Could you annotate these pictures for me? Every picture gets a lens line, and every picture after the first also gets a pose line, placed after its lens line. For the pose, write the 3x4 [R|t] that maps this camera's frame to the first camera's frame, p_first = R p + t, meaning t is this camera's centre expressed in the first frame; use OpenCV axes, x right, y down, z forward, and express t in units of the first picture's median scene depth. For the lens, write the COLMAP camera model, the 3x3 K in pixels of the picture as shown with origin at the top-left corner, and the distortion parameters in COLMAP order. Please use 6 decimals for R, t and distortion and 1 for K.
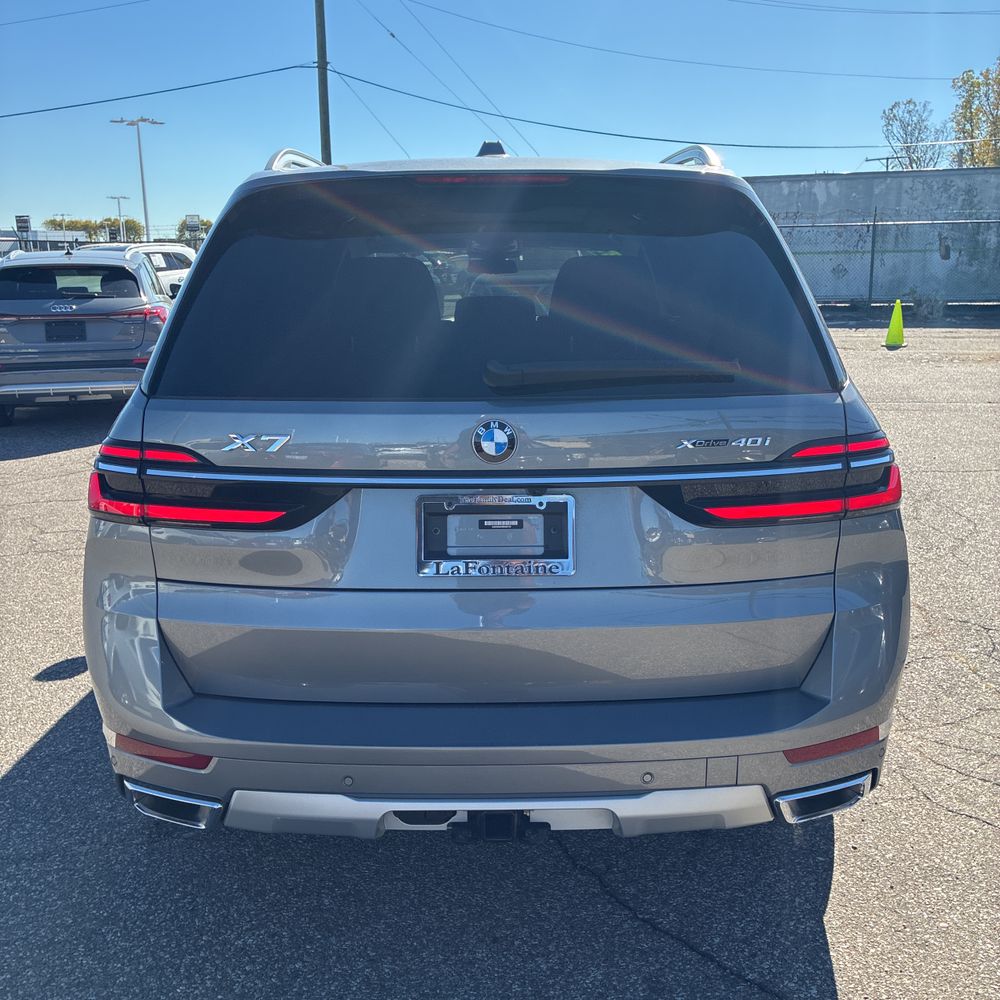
lens RADIAL K [[1012.0, 0, 500.0], [0, 1012.0, 500.0], [0, 0, 1]] dist [0.017821, 0.001715]
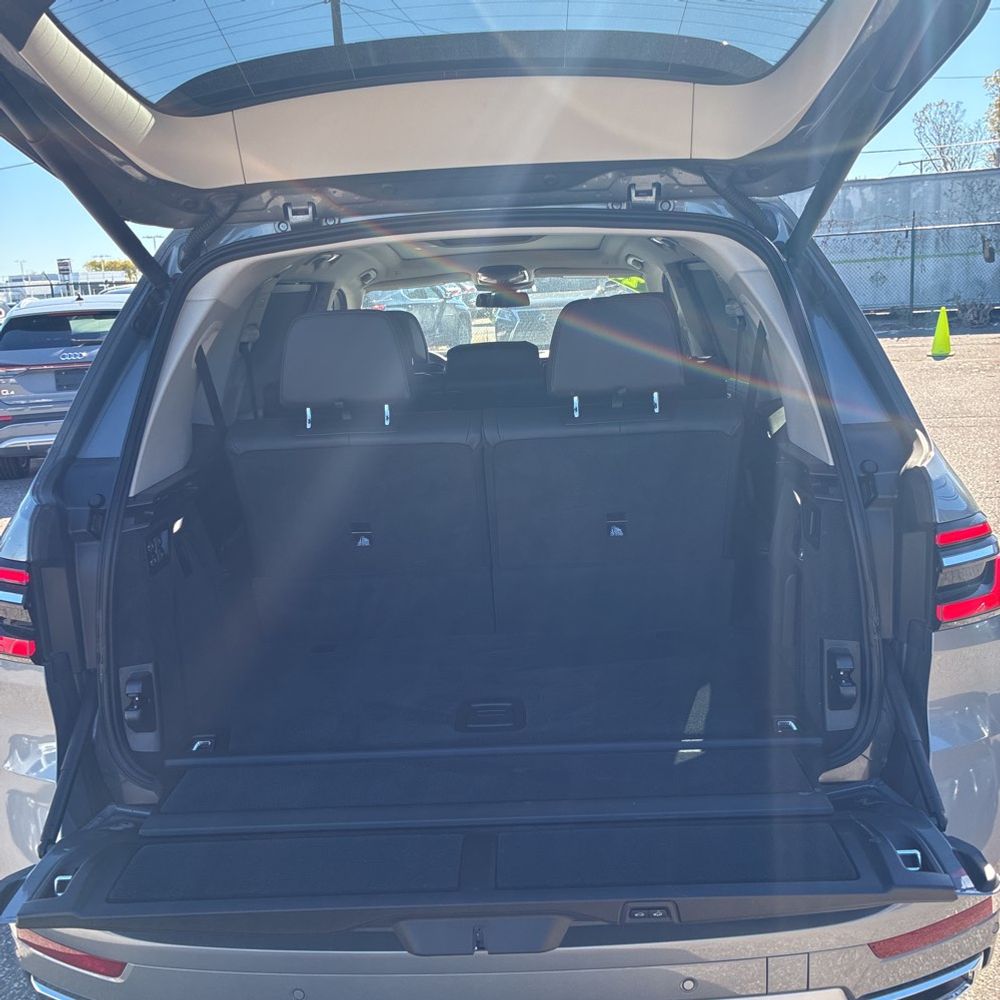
lens RADIAL K [[1012.9, 0, 494.6], [0, 1012.9, 501.4], [0, 0, 1]] dist [0.012746, 0.011823]
pose [[0.998442, -0.034589, -0.043796, 0.004031], [0.033751, 0.999235, -0.019744, -0.006674], [0.044446, 0.018236, 0.998845, 0.019828]]
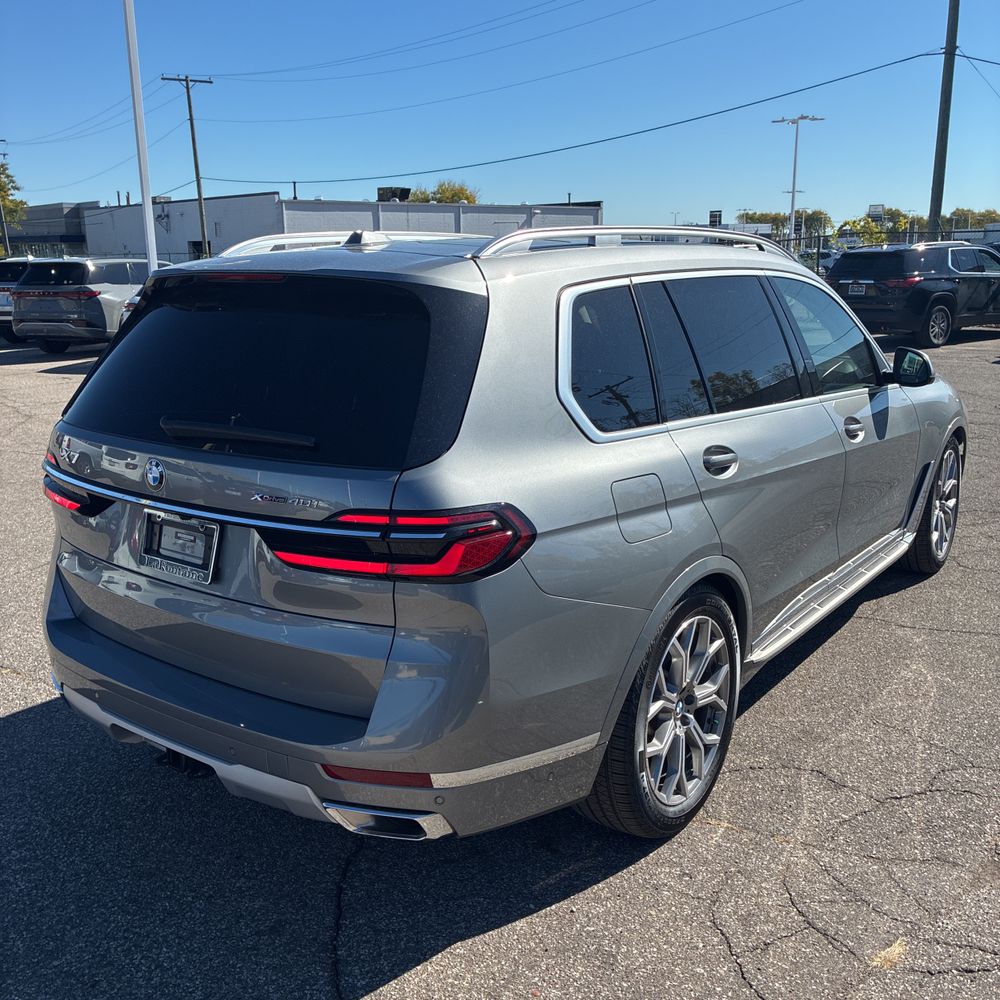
lens RADIAL K [[1013.0, 0, 500.1], [0, 1013.0, 497.9], [0, 0, 1]] dist [0.019653, 0.020006]
pose [[0.806495, 0.141307, -0.574107, 0.096611], [-0.137586, 0.989217, 0.050202, -0.013302], [0.575010, 0.038501, 0.817240, 0.011628]]
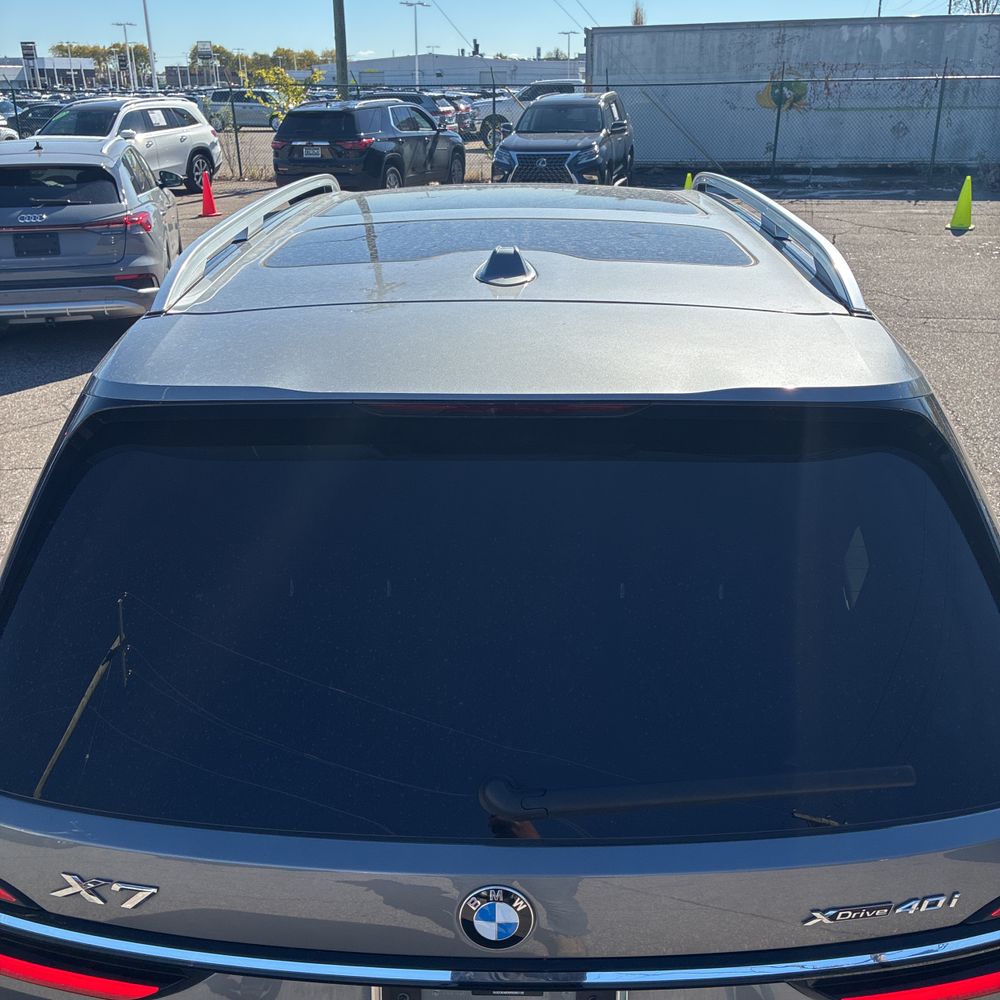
lens RADIAL K [[1004.5, 0, 495.0], [0, 1004.5, 500.2], [0, 0, 1]] dist [0.091972, -0.126436]
pose [[0.999544, 0.013879, -0.026801, 0.000527], [-0.009713, 0.988678, 0.149737, -0.032183], [0.028575, -0.149409, 0.988363, 0.036737]]
